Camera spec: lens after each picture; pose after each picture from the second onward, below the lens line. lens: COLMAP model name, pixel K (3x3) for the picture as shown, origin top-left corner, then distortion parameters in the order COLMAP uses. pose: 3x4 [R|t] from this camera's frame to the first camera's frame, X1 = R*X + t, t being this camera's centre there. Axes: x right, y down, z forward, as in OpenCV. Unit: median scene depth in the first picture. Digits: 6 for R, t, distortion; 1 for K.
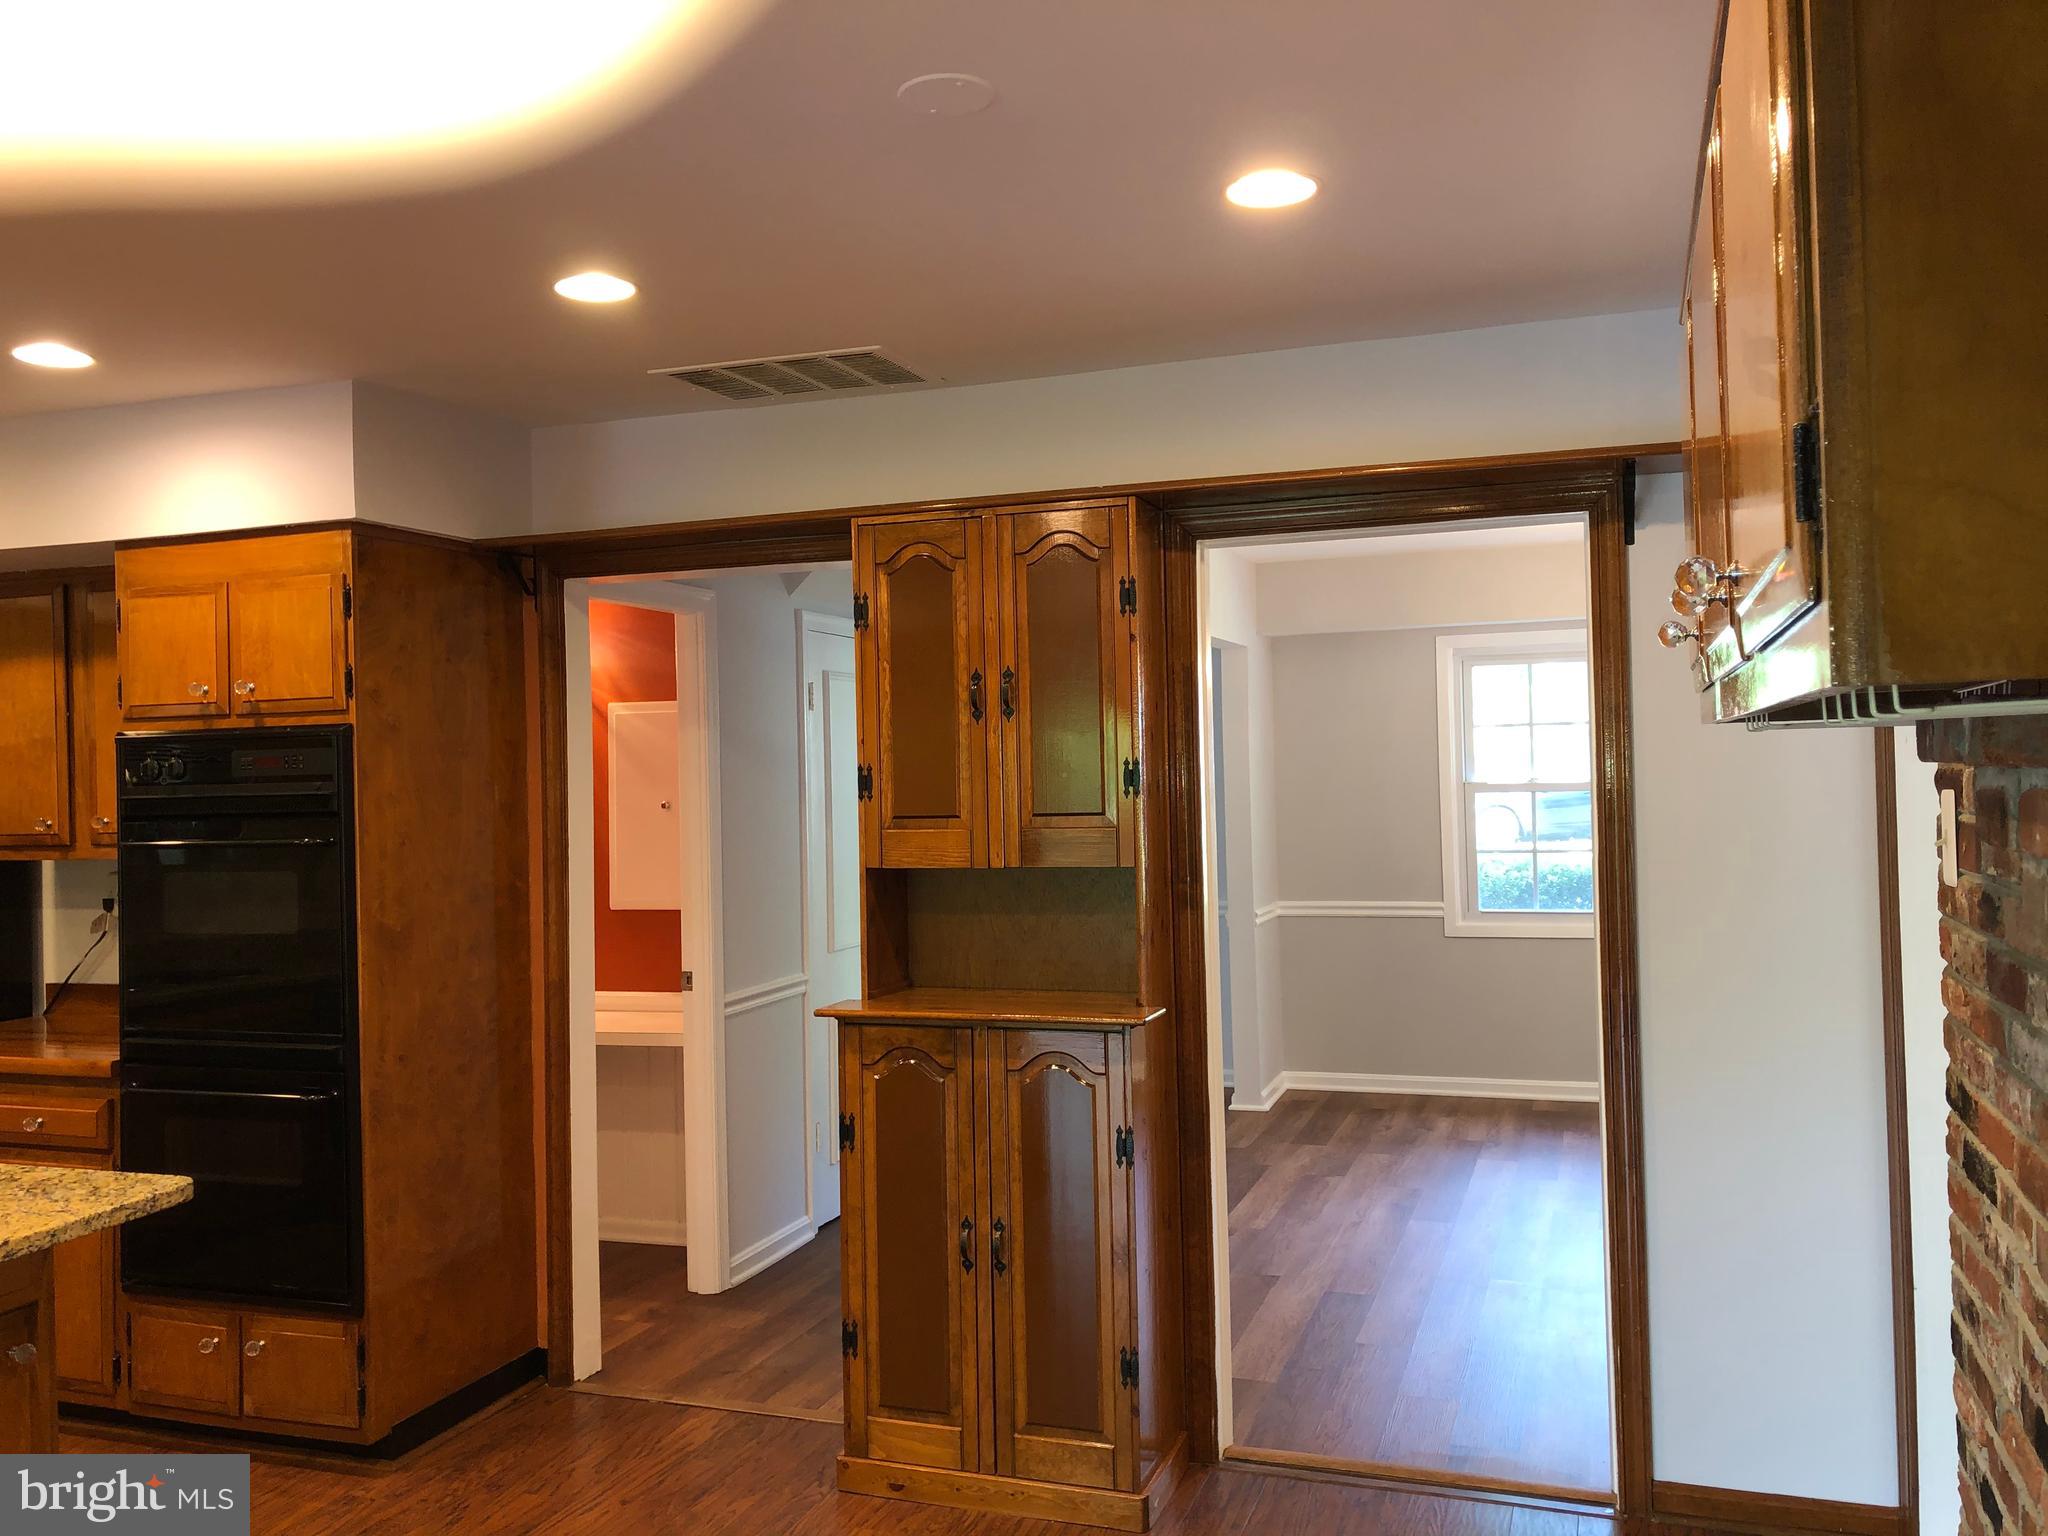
lens RADIAL K [[1672.1, 0, 1023.6], [0, 1672.1, 767.7], [0, 0, 1]] dist [0.059400, -0.074867]
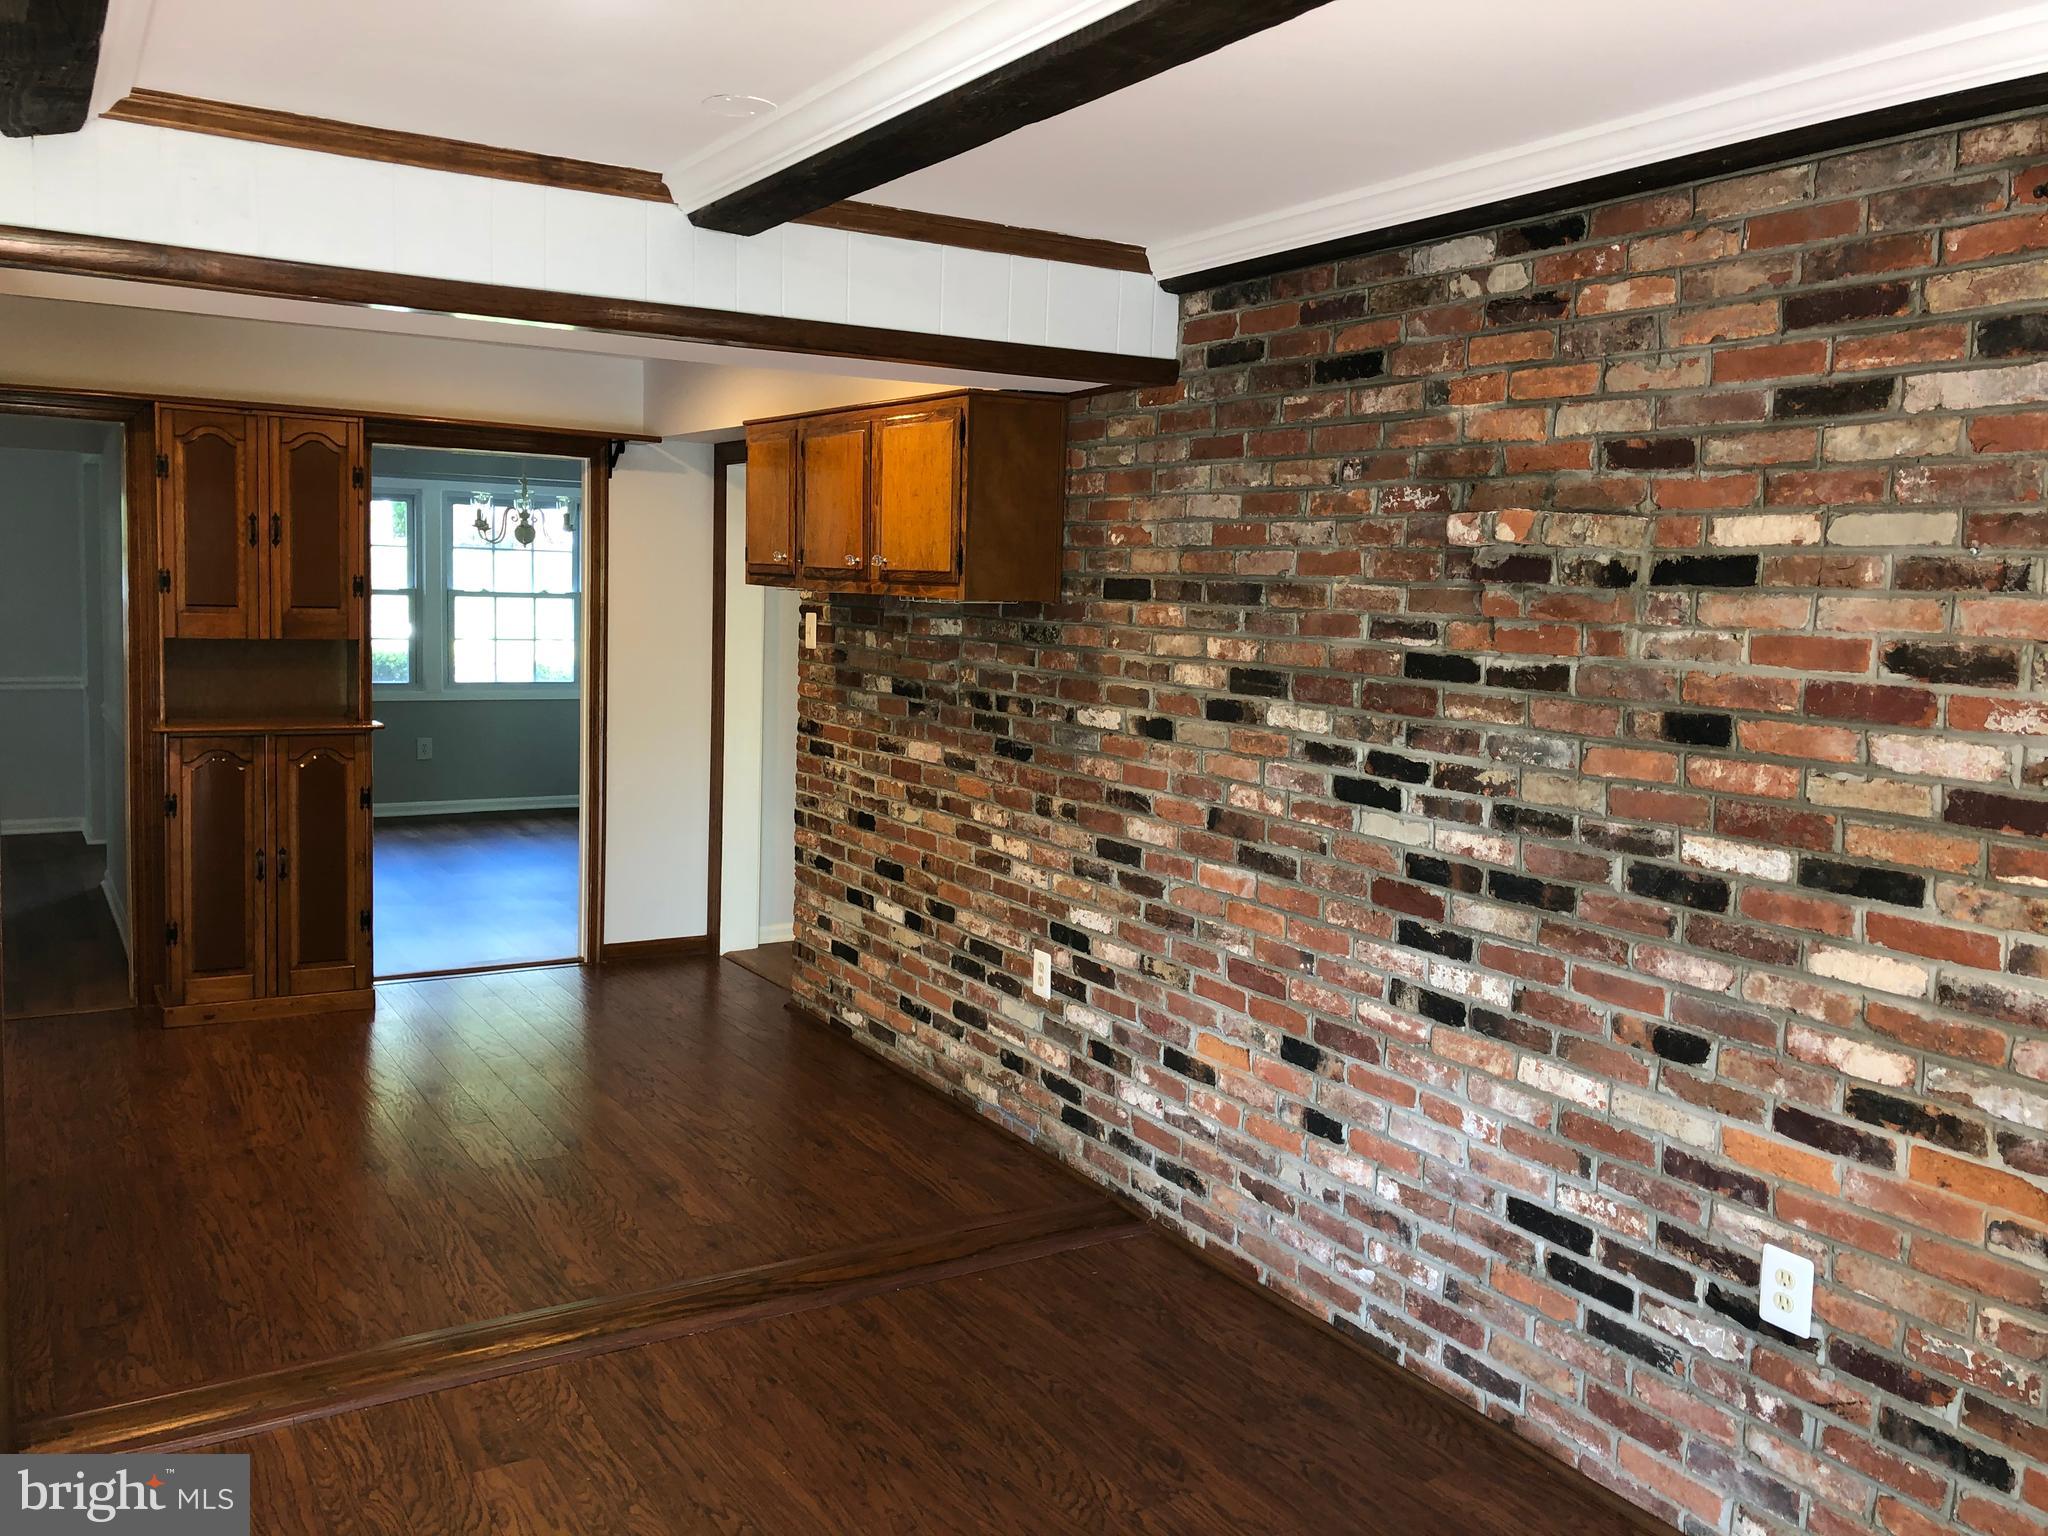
lens RADIAL K [[1672.1, 0, 1024.8], [0, 1672.1, 764.9], [0, 0, 1]] dist [0.059400, -0.074867]
pose [[0.631274, -0.041812, 0.774432, -0.824087], [-0.064224, 0.992298, 0.105927, -0.038906], [-0.772896, -0.116606, 0.623727, -0.597866]]
